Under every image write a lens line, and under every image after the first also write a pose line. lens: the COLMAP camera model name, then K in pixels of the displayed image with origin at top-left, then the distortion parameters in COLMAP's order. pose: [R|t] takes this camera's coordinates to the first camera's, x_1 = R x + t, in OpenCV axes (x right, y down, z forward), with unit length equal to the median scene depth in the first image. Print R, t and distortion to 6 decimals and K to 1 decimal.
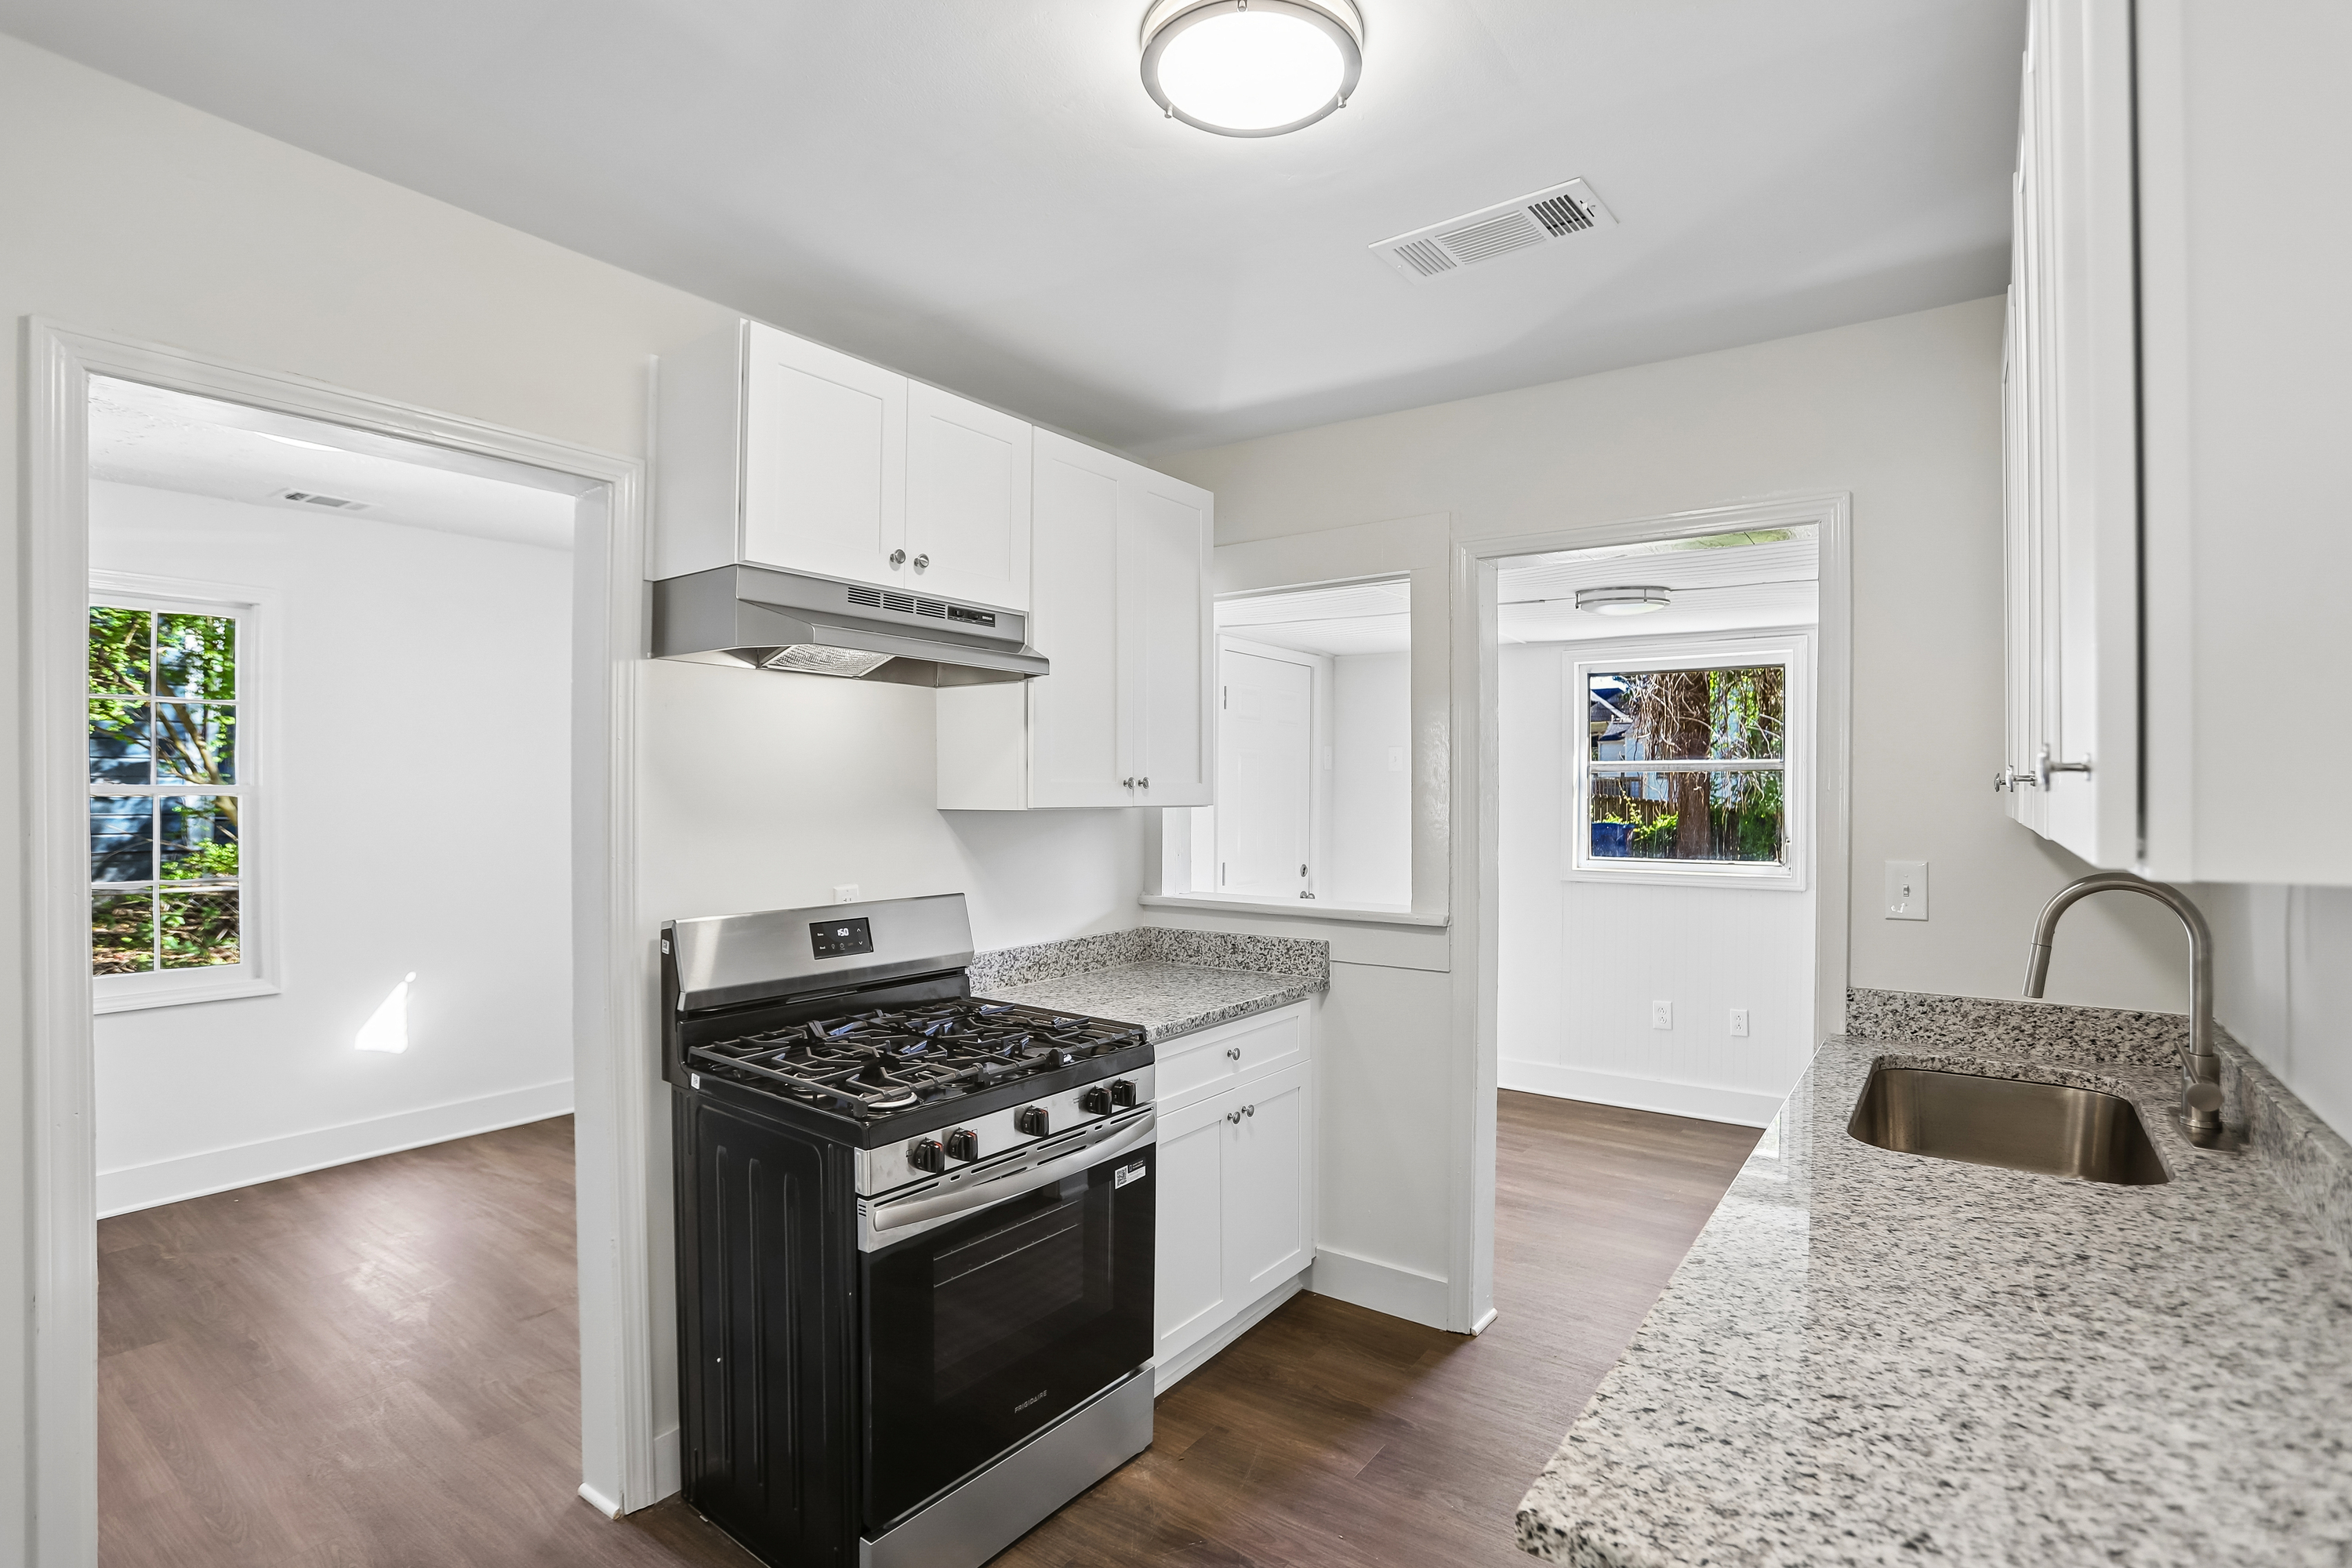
lens RADIAL K [[1111.4, 0, 1159.4], [0, 1111.4, 783.5], [0, 0, 1]] dist [-0.069088, 0.032700]
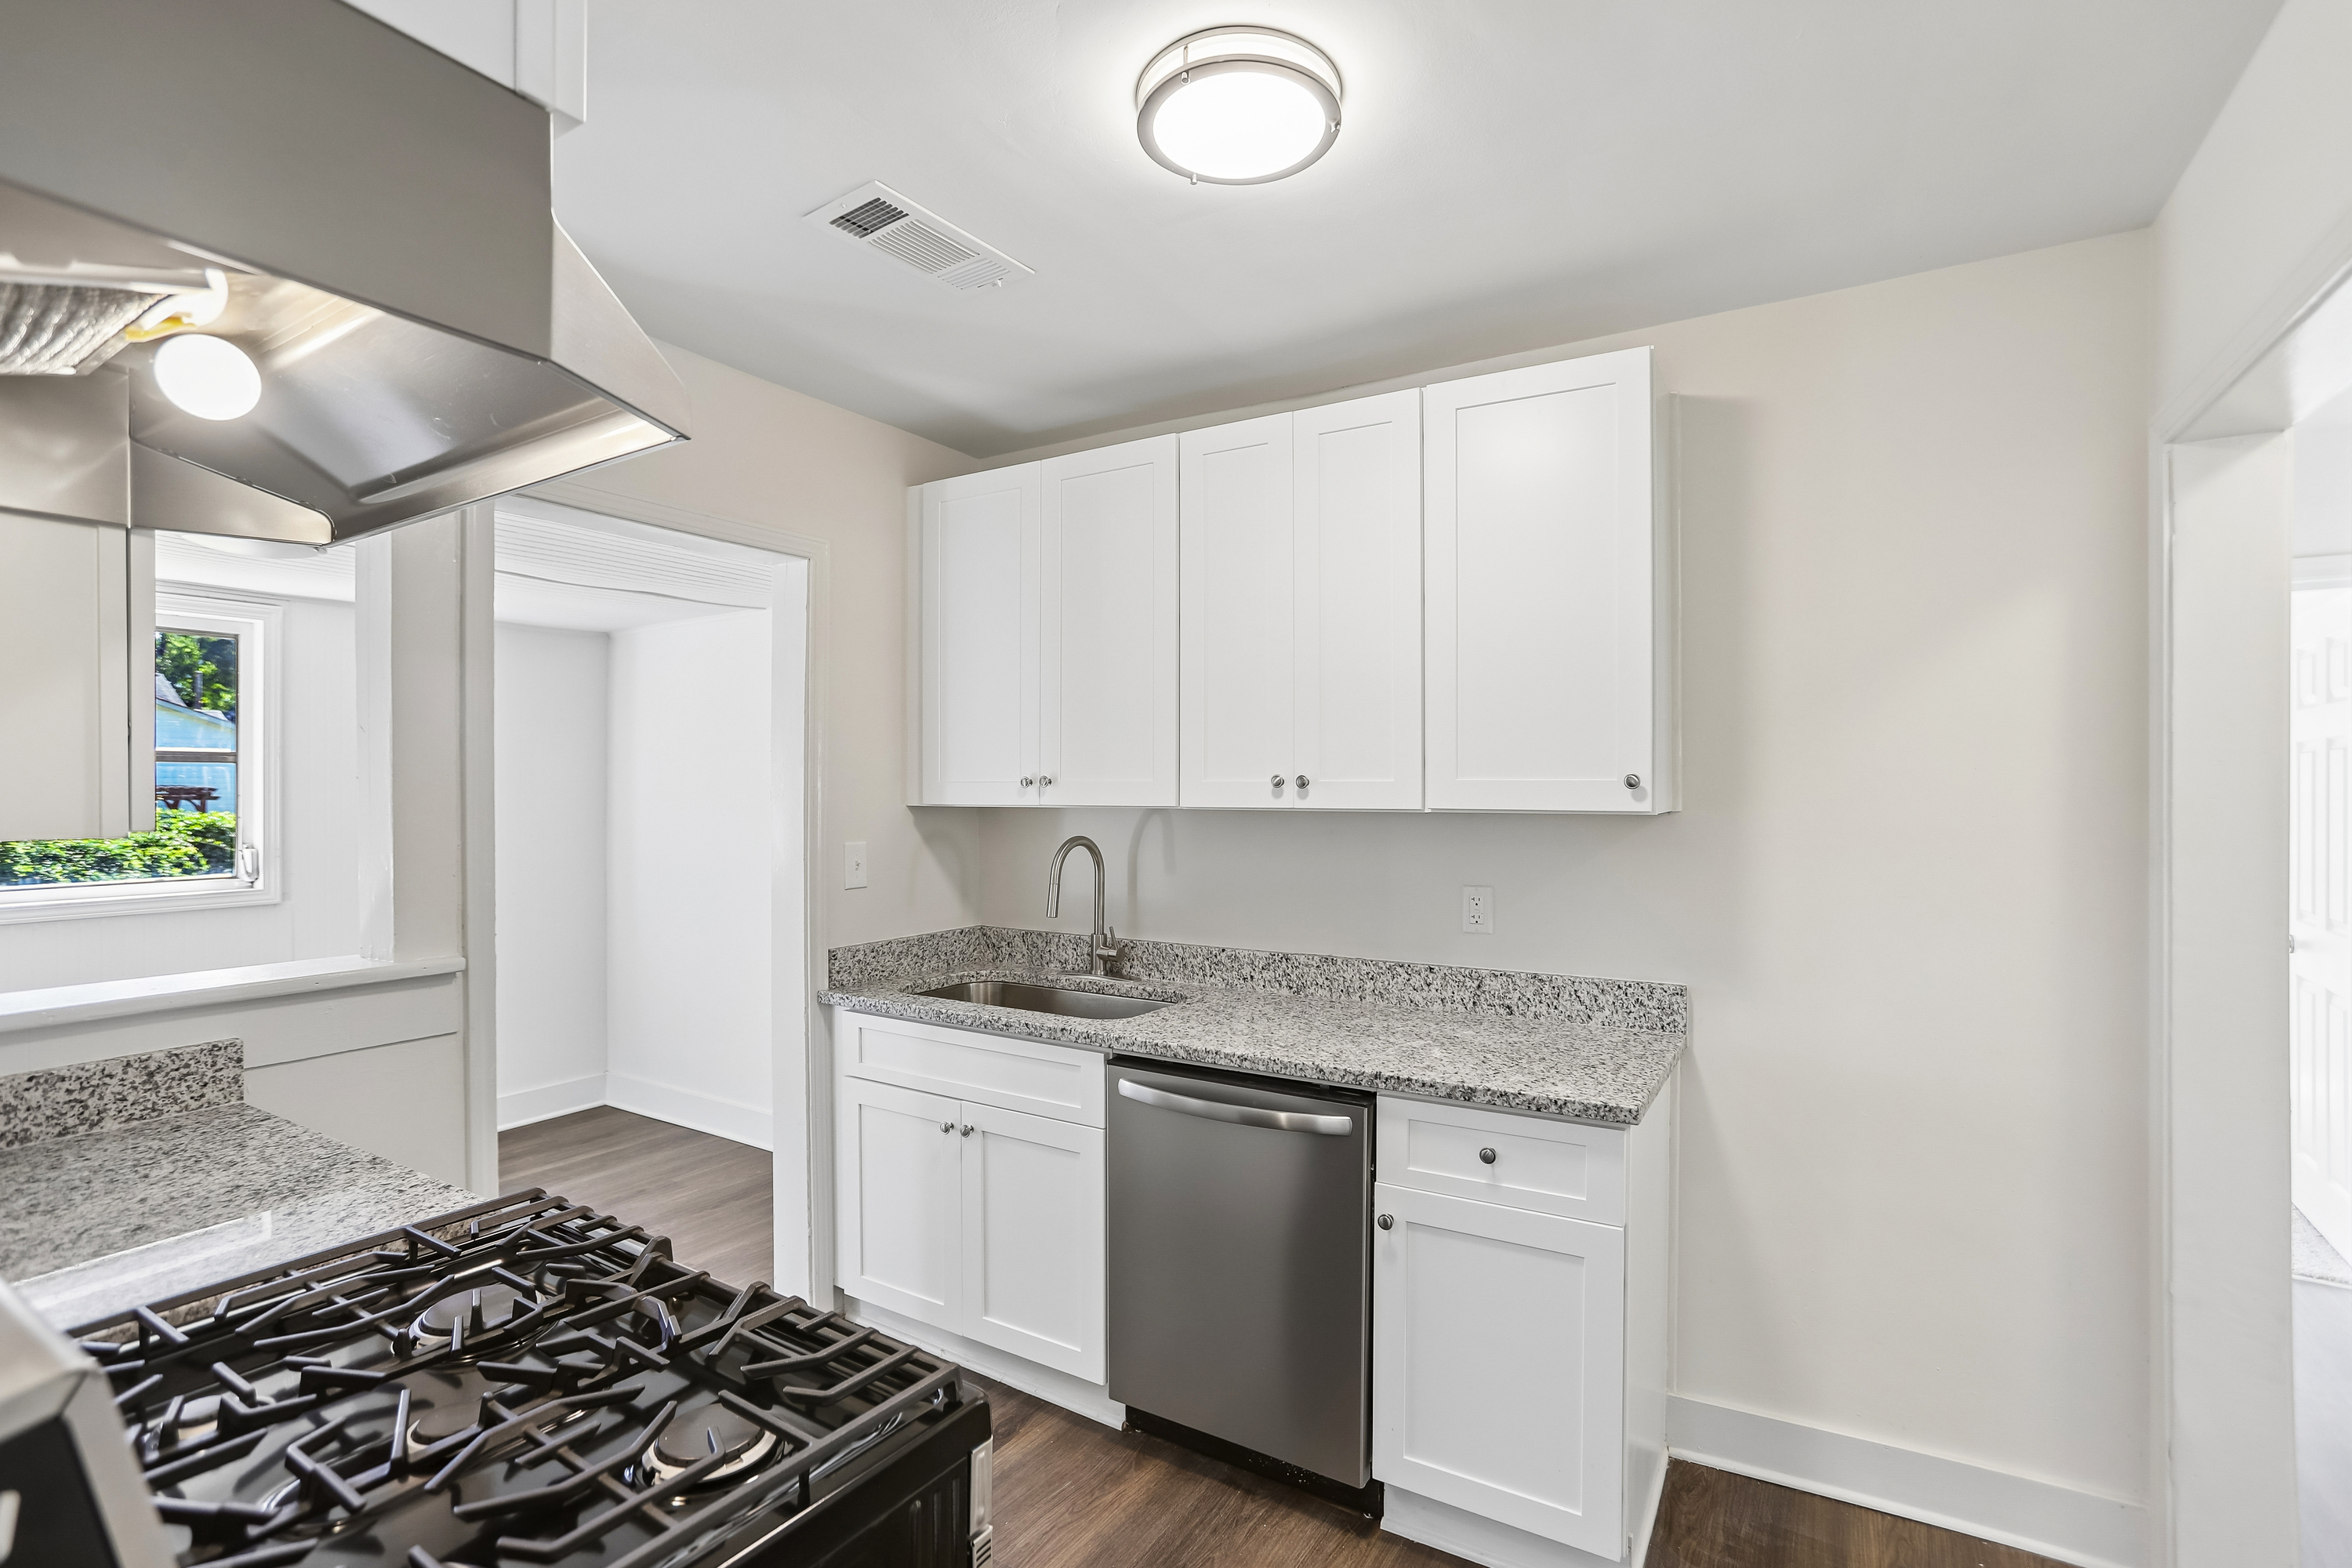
lens RADIAL K [[1111.4, 0, 1159.4], [0, 1111.4, 783.5], [0, 0, 1]] dist [-0.069088, 0.032700]
pose [[-0.077555, 0.000158, 0.996988, -0.590706], [-0.007424, 0.999972, -0.000736, 0.000192], [-0.996960, -0.007459, -0.077552, 0.689344]]
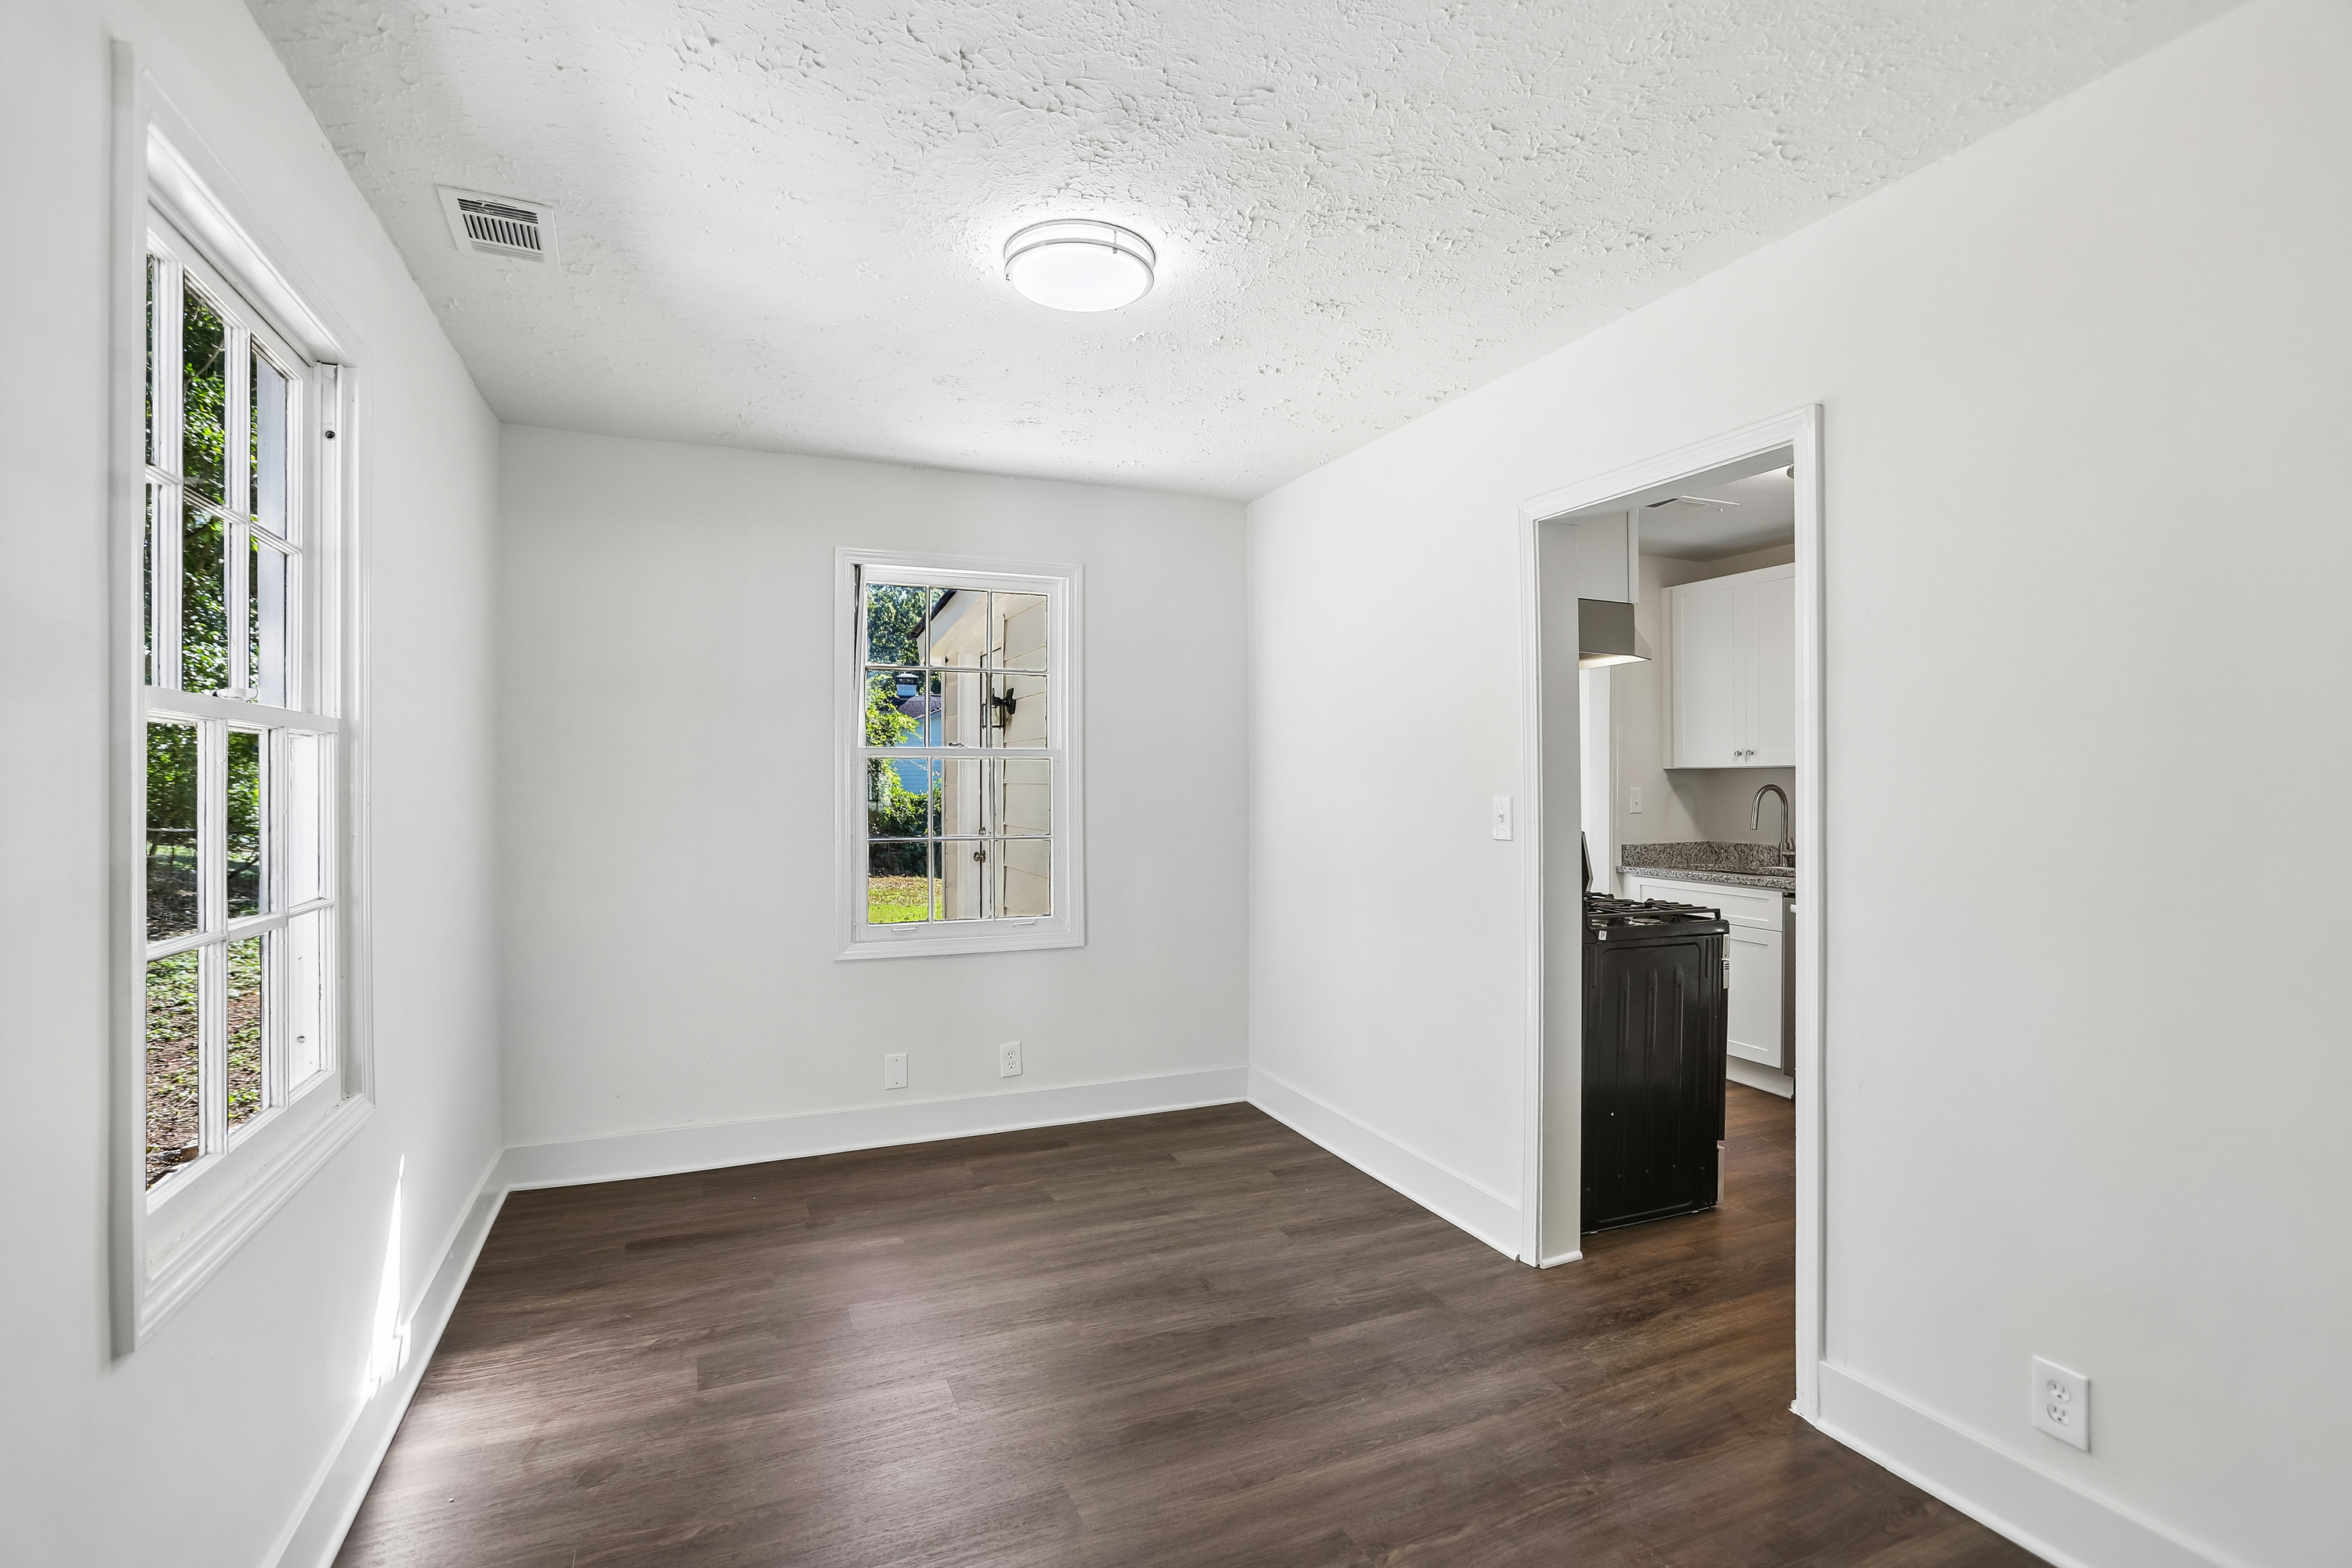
lens RADIAL K [[1111.4, 0, 1159.4], [0, 1111.4, 783.5], [0, 0, 1]] dist [-0.069088, 0.032700]
pose [[0.497448, -0.002719, 0.867490, -1.740533], [-0.005435, 0.999966, 0.006251, 0.048300], [-0.867477, -0.007824, 0.497416, 0.659811]]
